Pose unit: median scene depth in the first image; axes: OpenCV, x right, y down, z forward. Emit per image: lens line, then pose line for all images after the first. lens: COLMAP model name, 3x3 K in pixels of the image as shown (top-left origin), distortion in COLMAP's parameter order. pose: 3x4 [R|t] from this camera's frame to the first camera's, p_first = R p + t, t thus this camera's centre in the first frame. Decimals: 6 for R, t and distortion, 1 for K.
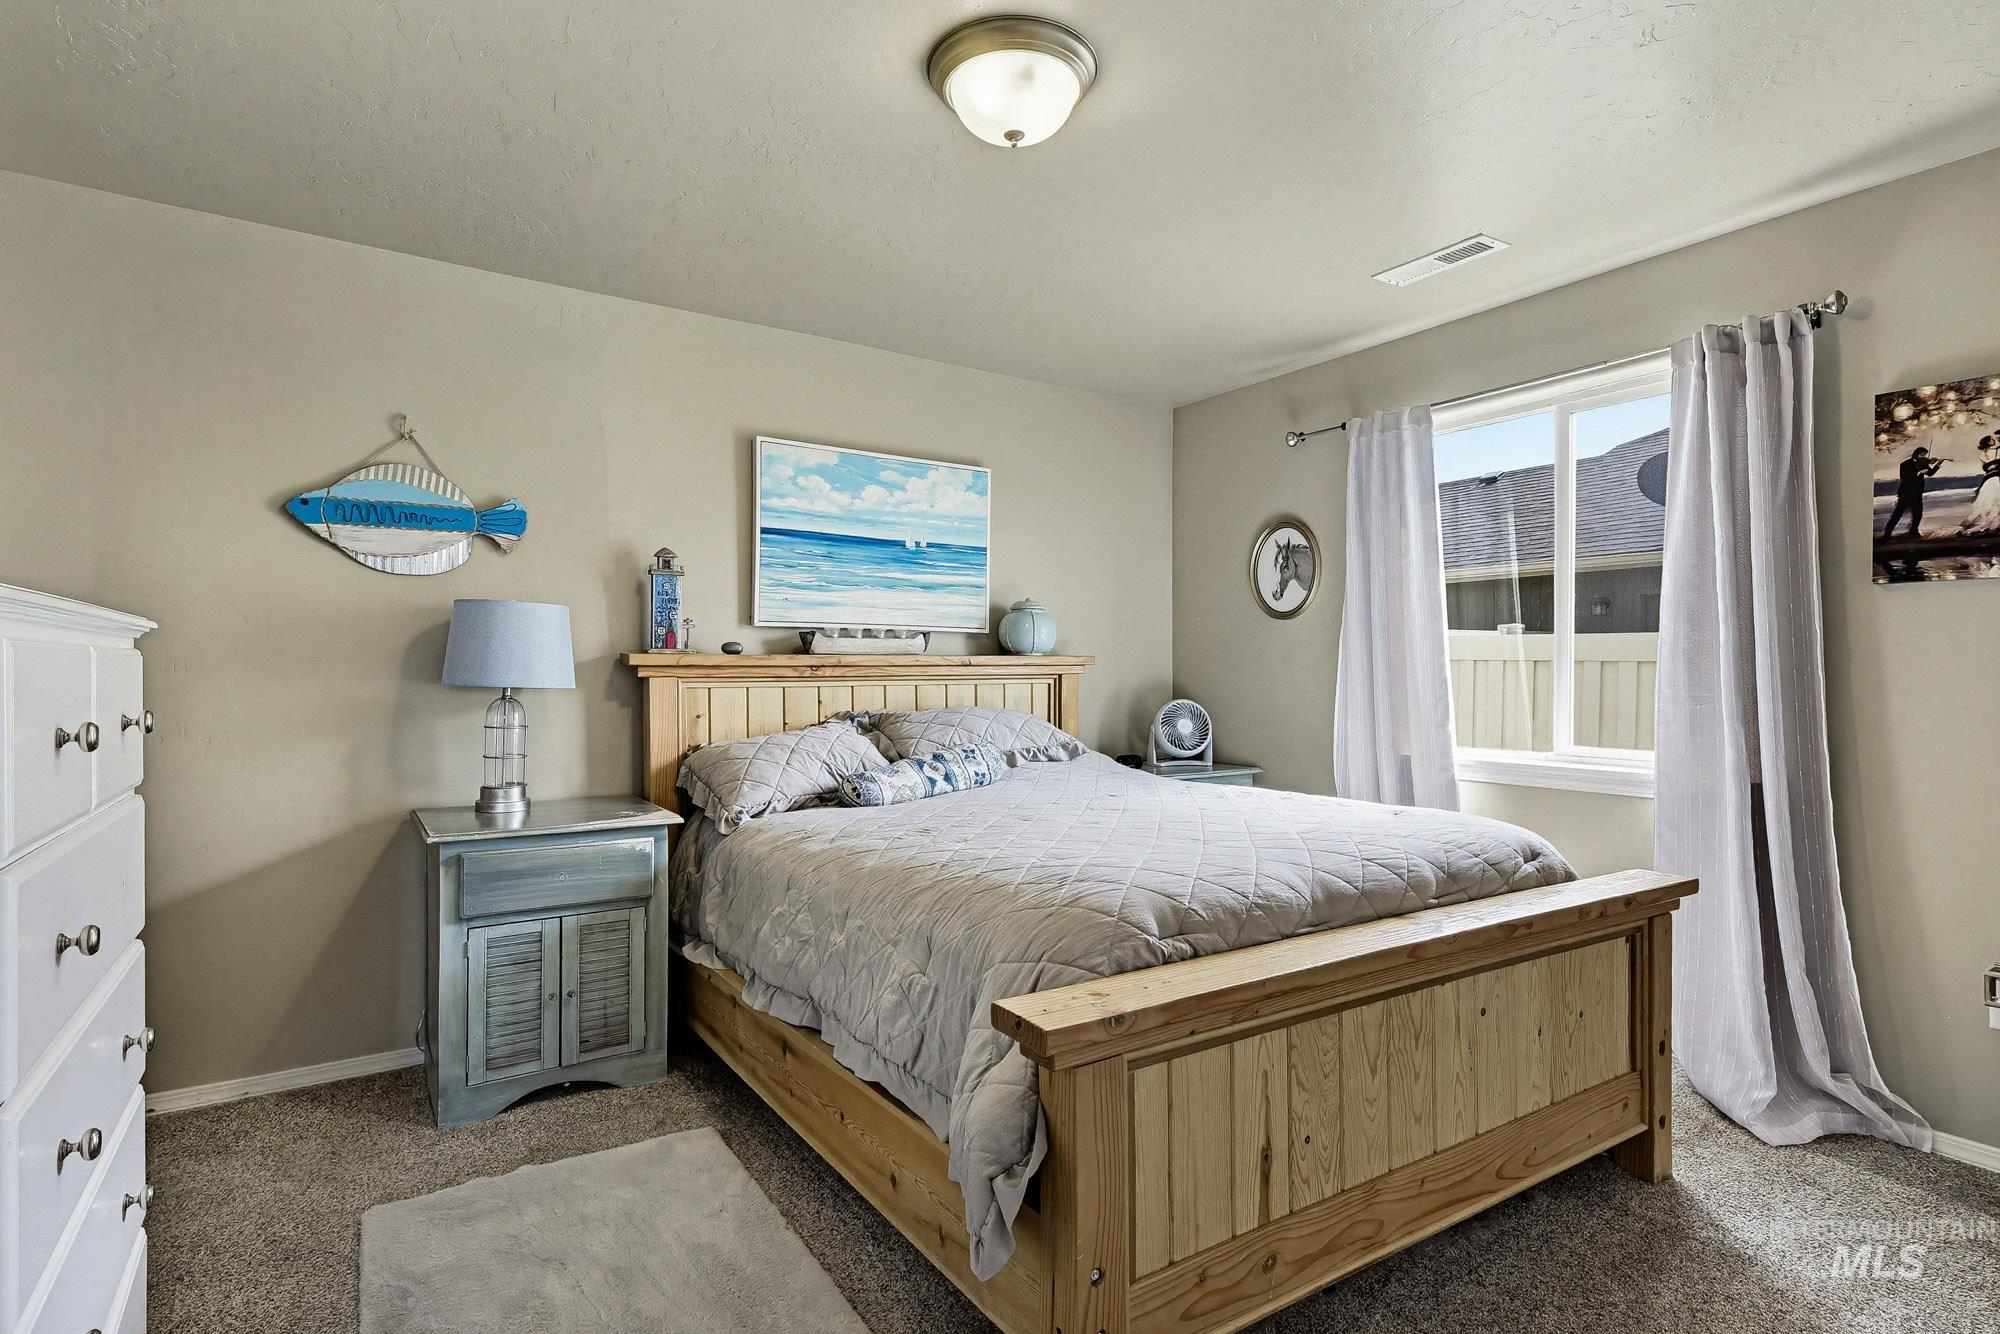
lens RADIAL K [[998.7, 0, 1000.0], [0, 998.7, 667.0], [0, 0, 1]] dist [0.001811, 0.000078]
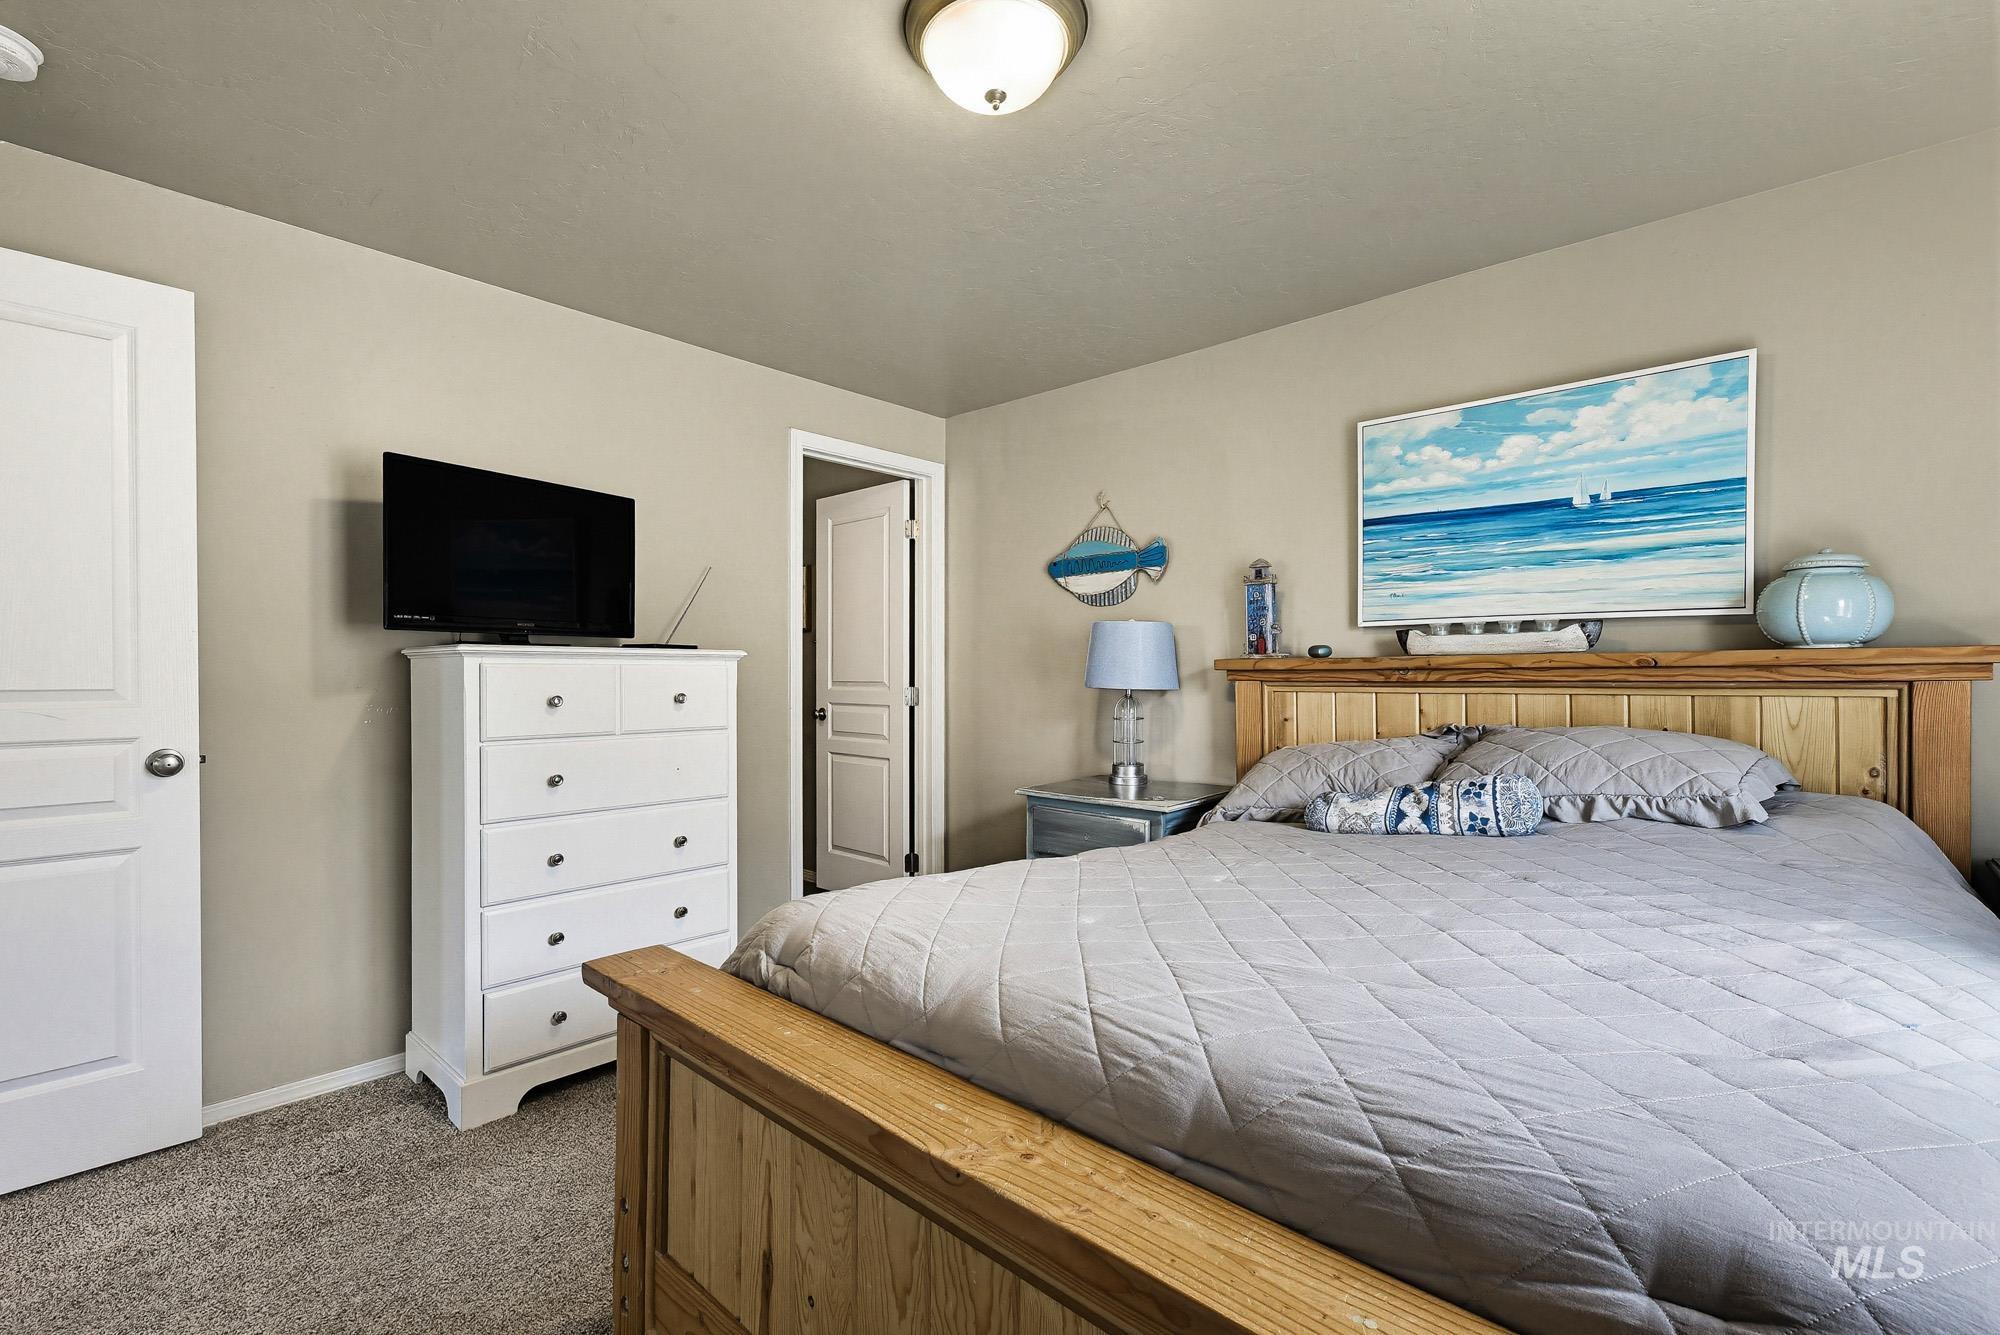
lens RADIAL K [[883.5, 0, 999.2], [0, 883.5, 677.8], [0, 0, 1]] dist [0.002494, 0.000280]
pose [[0.233150, 0.002881, -0.972437, 0.508417], [0.003555, 0.999986, 0.003815, 0.002384], [0.972434, -0.004346, 0.233136, 0.508677]]
